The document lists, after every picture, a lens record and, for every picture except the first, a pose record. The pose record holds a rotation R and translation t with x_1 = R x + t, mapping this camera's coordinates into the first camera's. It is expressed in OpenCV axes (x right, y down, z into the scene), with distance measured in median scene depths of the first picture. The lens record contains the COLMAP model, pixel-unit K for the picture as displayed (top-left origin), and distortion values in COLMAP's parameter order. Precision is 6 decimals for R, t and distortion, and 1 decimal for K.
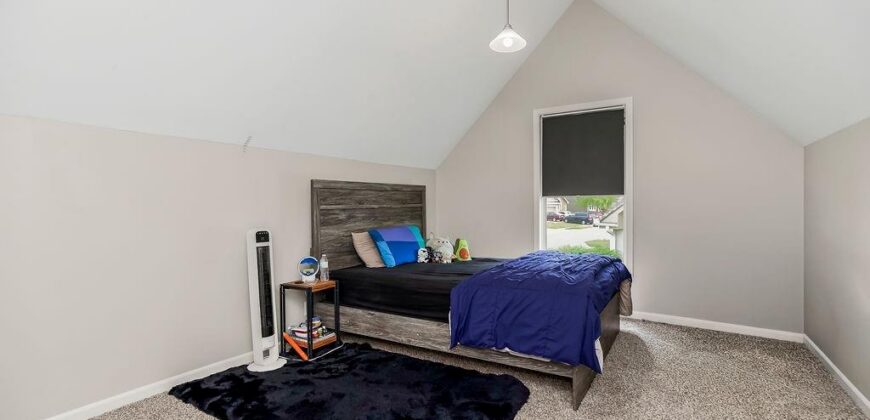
lens RADIAL K [[411.5, 0, 435.0], [0, 411.5, 210.0], [0, 0, 1]] dist [-0.000782, -0.000301]
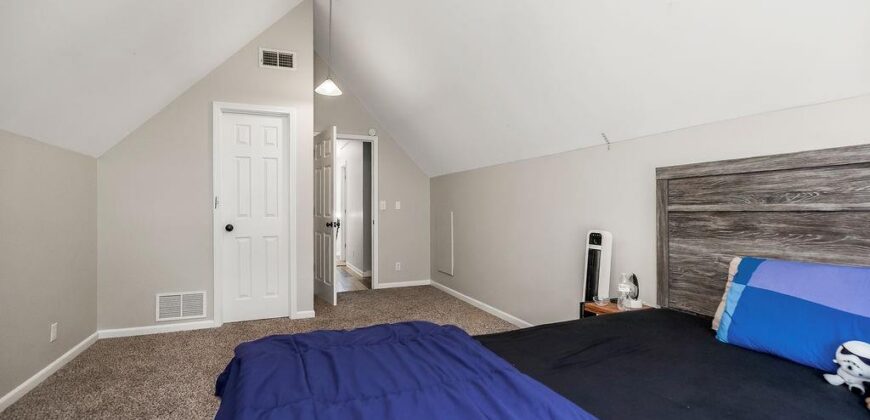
lens RADIAL K [[411.5, 0, 435.0], [0, 411.5, 210.0], [0, 0, 1]] dist [-0.000782, -0.000301]
pose [[-0.596769, 0.011600, -0.802329, 0.459797], [-0.000858, 0.999886, 0.015094, -0.012575], [0.802413, 0.009696, -0.596691, 1.048285]]
